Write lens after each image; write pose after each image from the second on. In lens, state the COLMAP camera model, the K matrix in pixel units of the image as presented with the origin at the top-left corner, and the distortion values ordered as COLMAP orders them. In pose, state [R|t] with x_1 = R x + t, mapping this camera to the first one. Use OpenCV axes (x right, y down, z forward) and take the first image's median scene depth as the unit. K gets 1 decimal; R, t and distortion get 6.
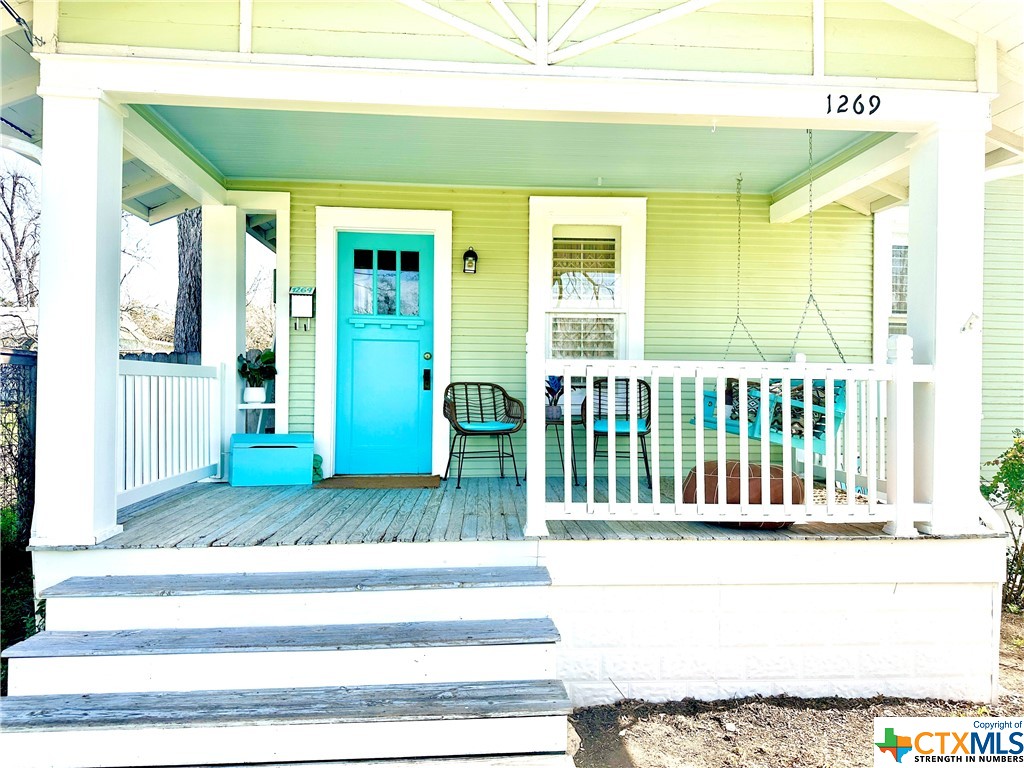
lens RADIAL K [[725.5, 0, 517.0], [0, 725.5, 387.3], [0, 0, 1]] dist [0.036089, -0.052590]
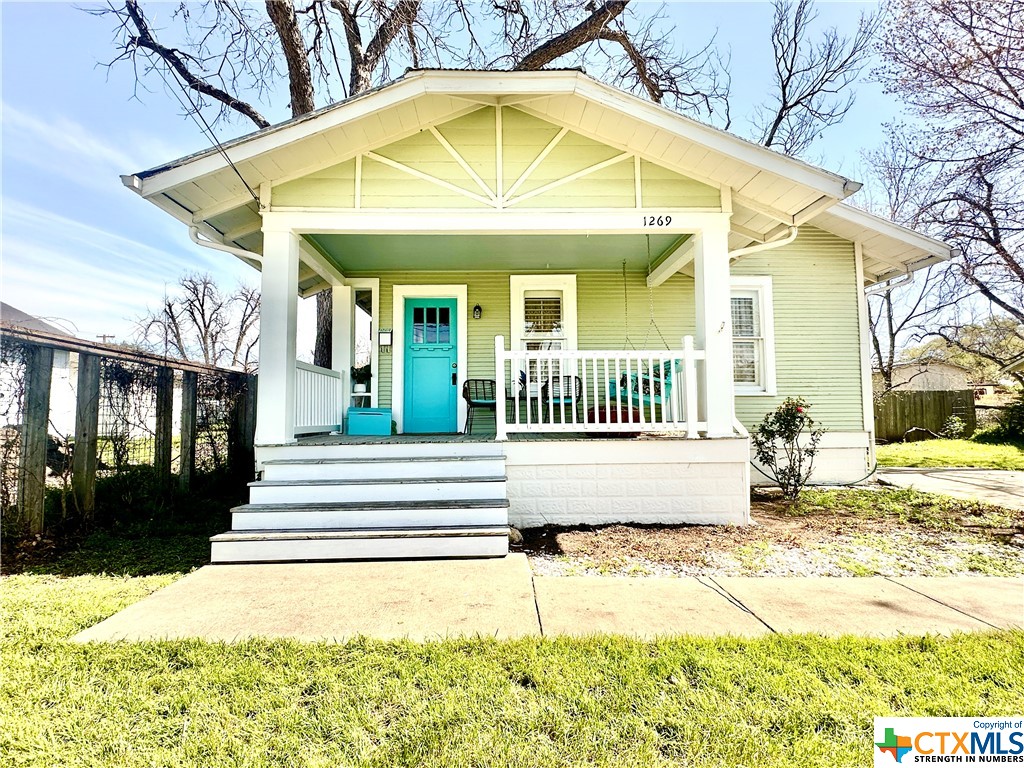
lens RADIAL K [[511.0, 0, 512.7], [0, 511.0, 383.5], [0, 0, 1]] dist [-0.009139, 0.003048]
pose [[0.998604, -0.022223, -0.047926, 0.089546], [0.018808, 0.997330, -0.070565, 0.106020], [0.049366, 0.069565, 0.996355, -0.274765]]
